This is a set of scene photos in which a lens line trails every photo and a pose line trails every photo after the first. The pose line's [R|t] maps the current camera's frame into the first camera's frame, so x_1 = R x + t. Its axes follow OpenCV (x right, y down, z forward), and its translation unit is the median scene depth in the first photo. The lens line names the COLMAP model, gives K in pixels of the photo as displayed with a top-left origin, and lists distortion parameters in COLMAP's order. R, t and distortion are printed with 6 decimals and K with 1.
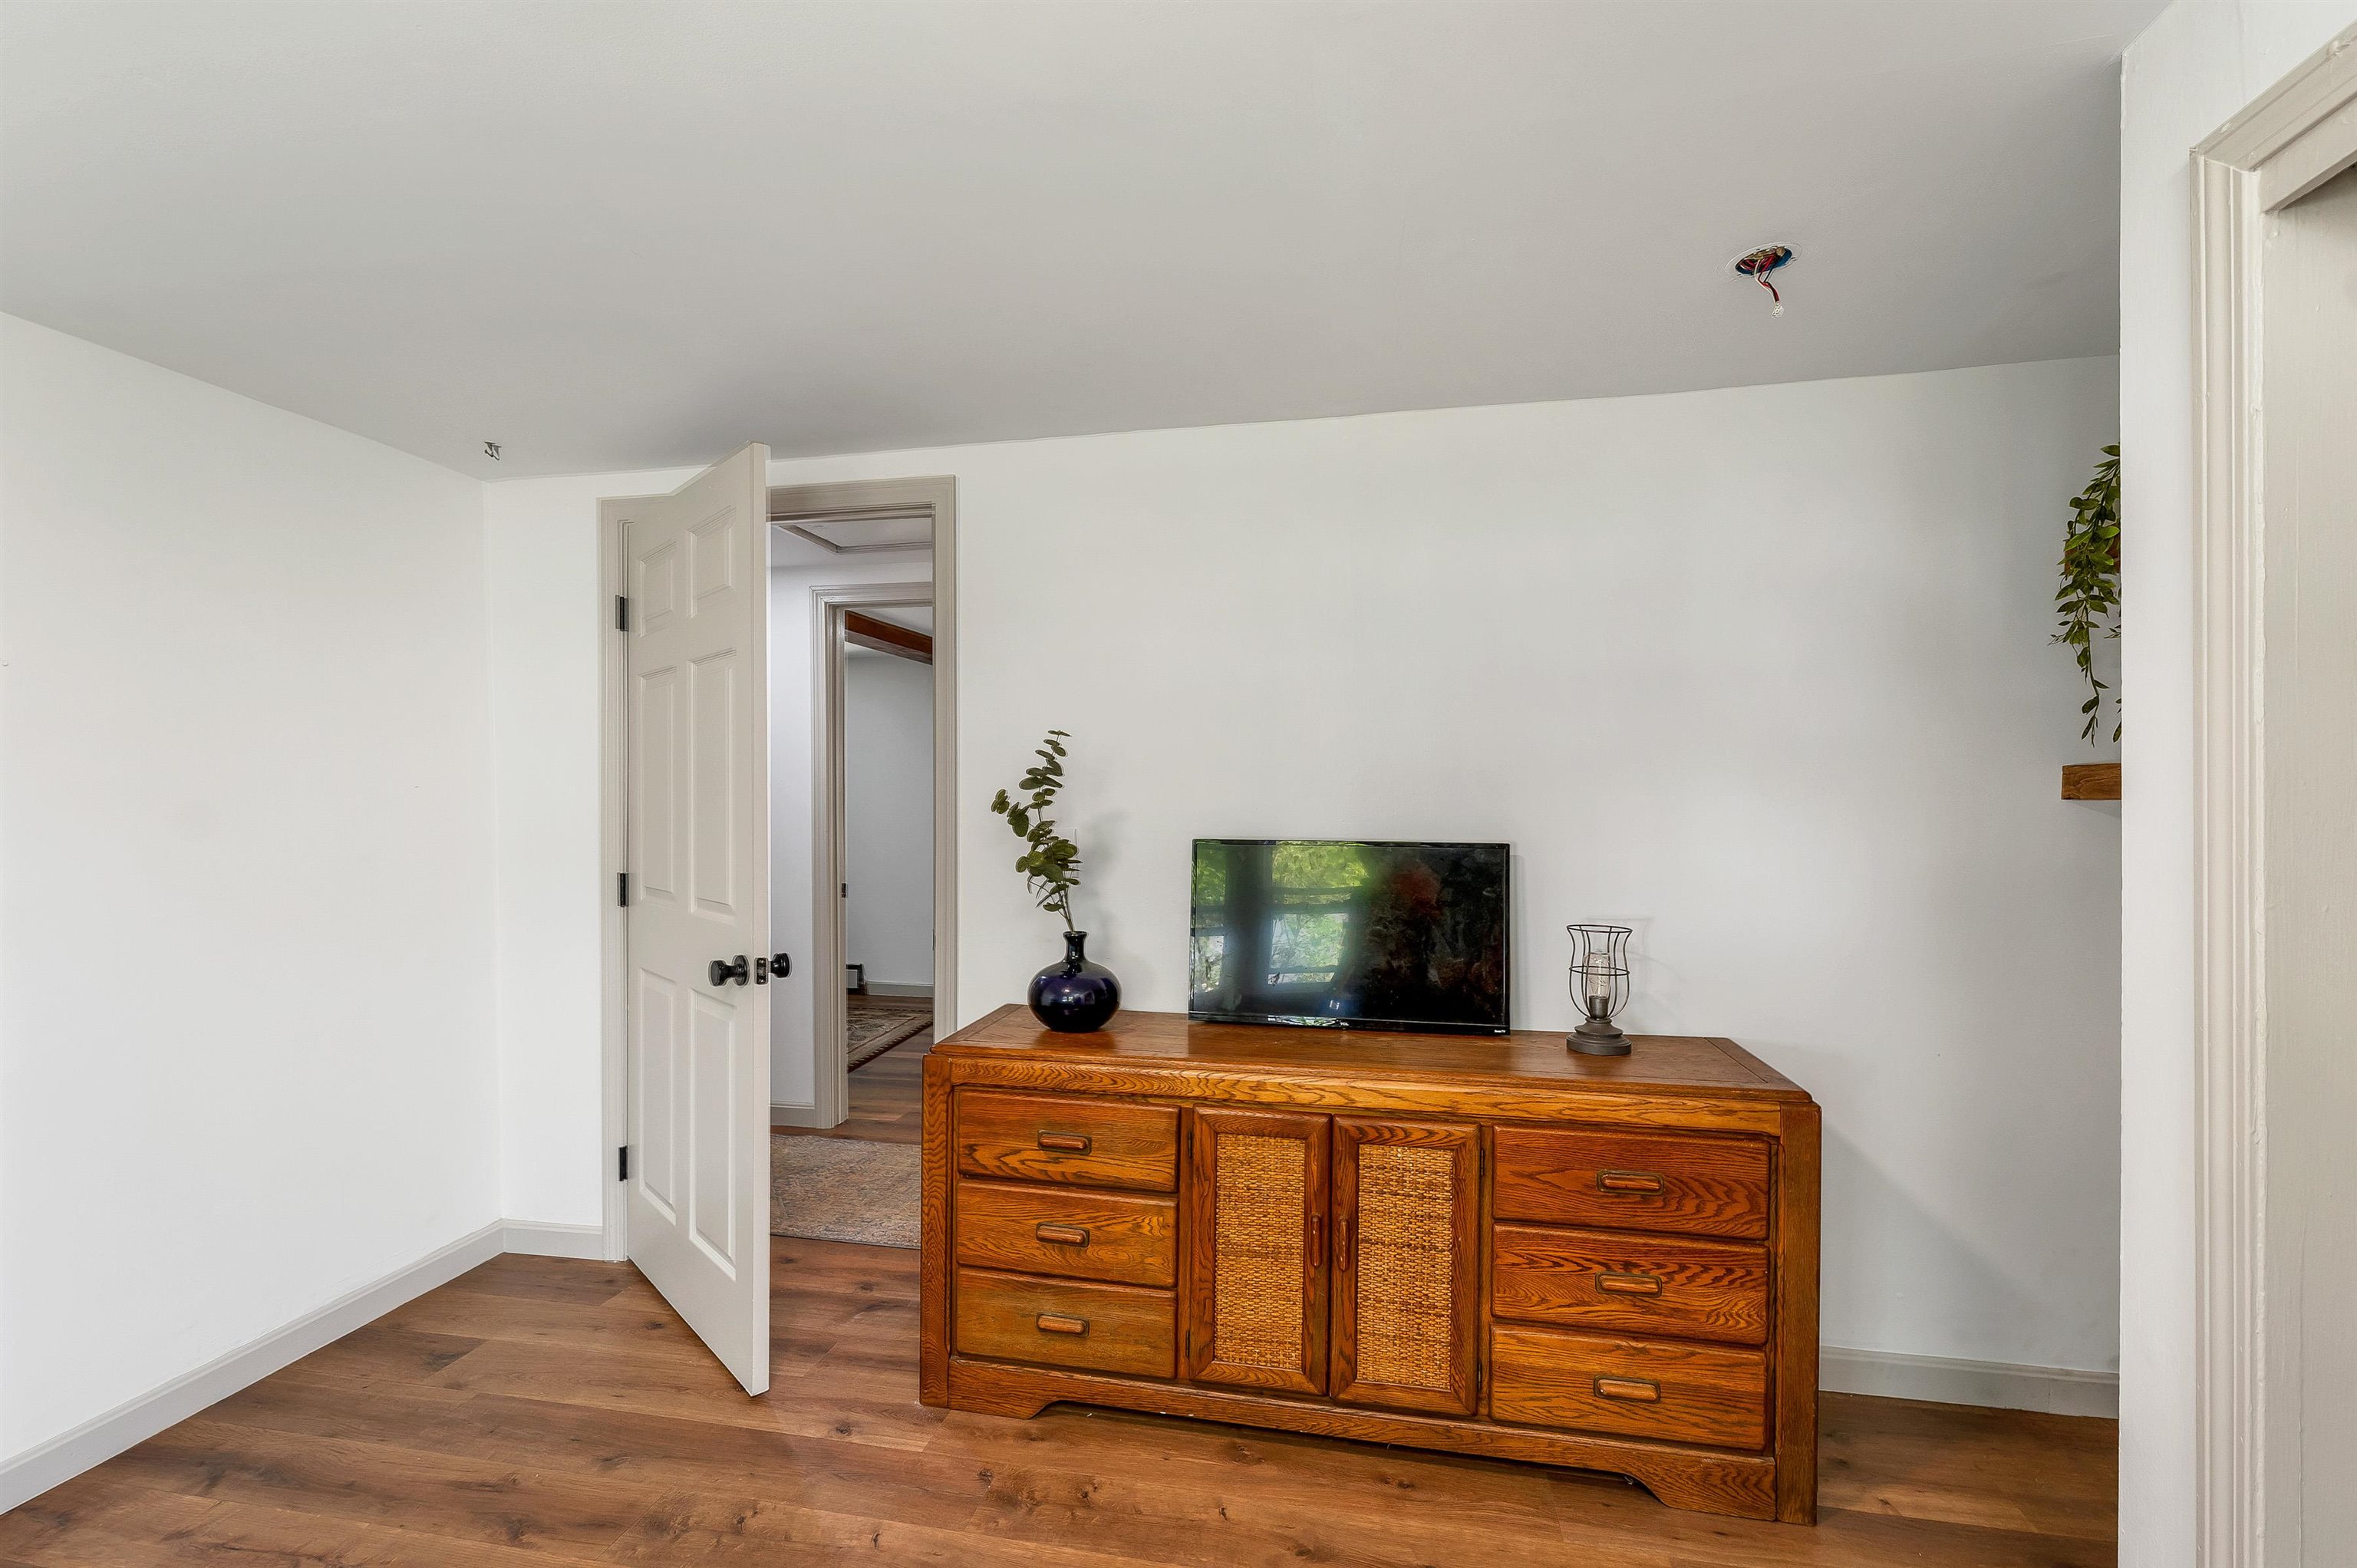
lens RADIAL K [[1019.9, 0, 1172.0], [0, 1019.9, 805.1], [0, 0, 1]] dist [-0.000342, 0.000110]
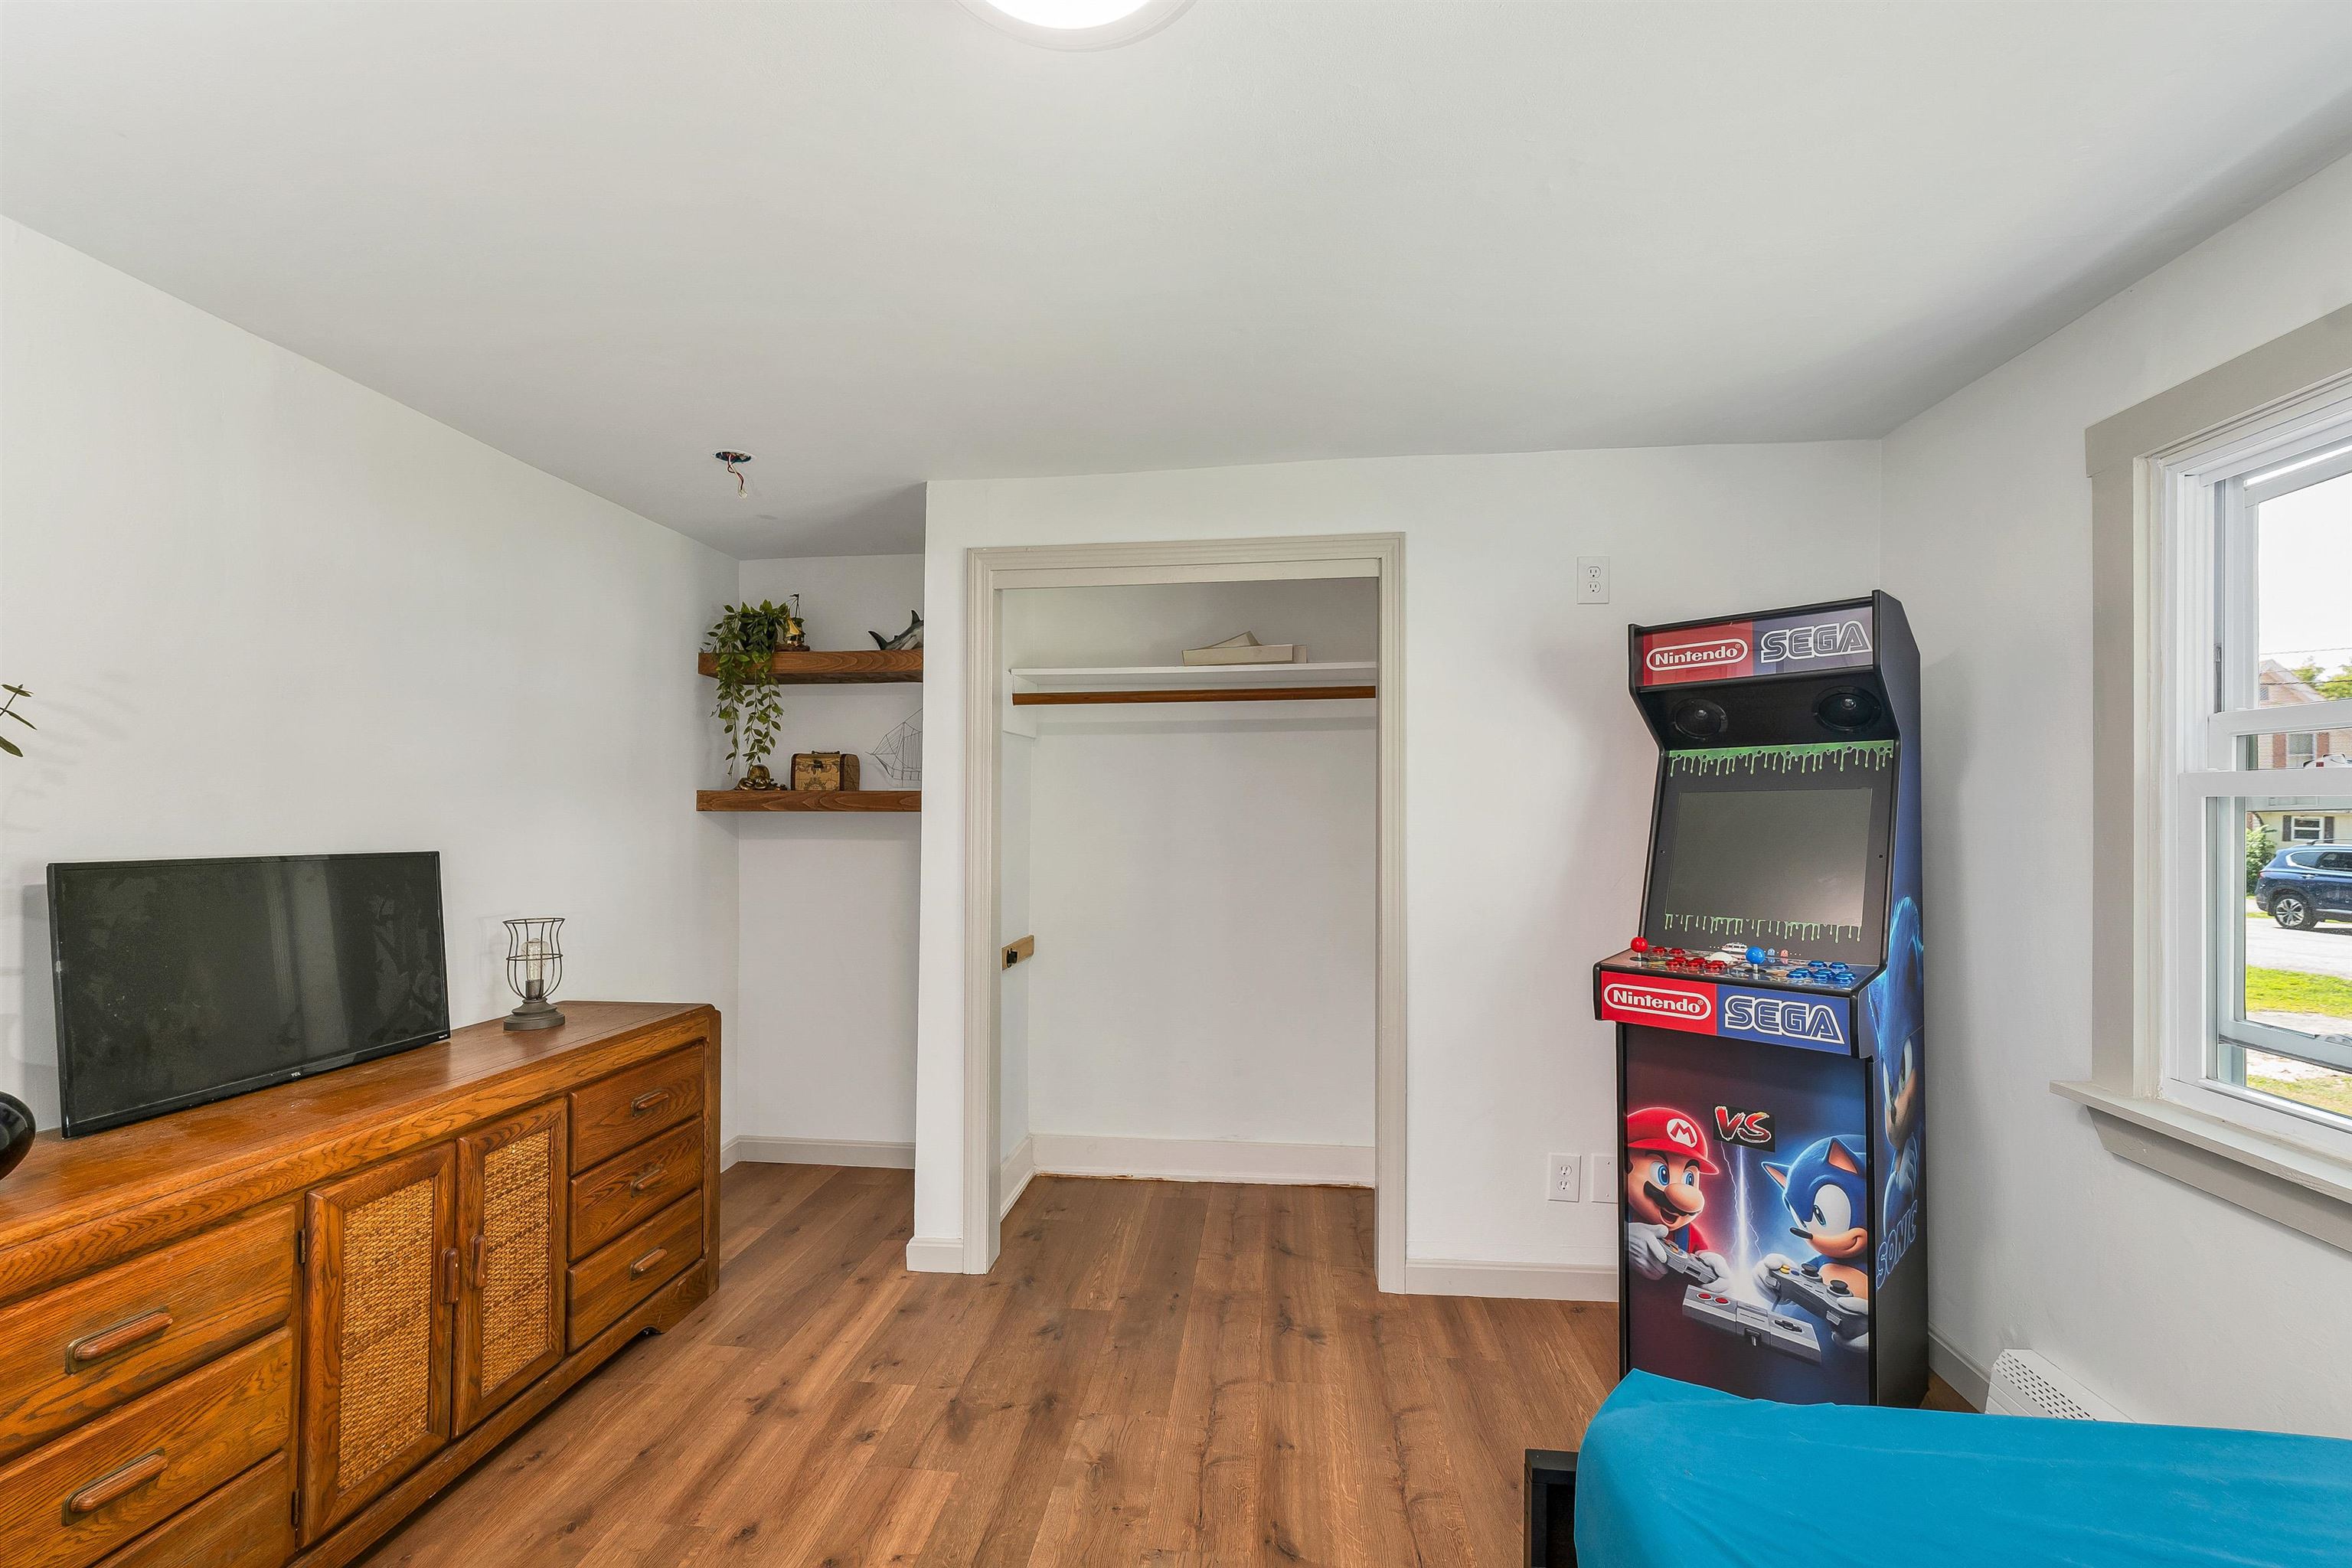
lens RADIAL K [[969.5, 0, 1173.1], [0, 969.5, 796.1], [0, 0, 1]] dist [0.000483, 0.000129]
pose [[-0.079658, 0.020205, 0.996617, -0.802142], [0.001744, 0.999796, -0.020130, 0.003617], [-0.996821, 0.000134, -0.079677, 0.401980]]
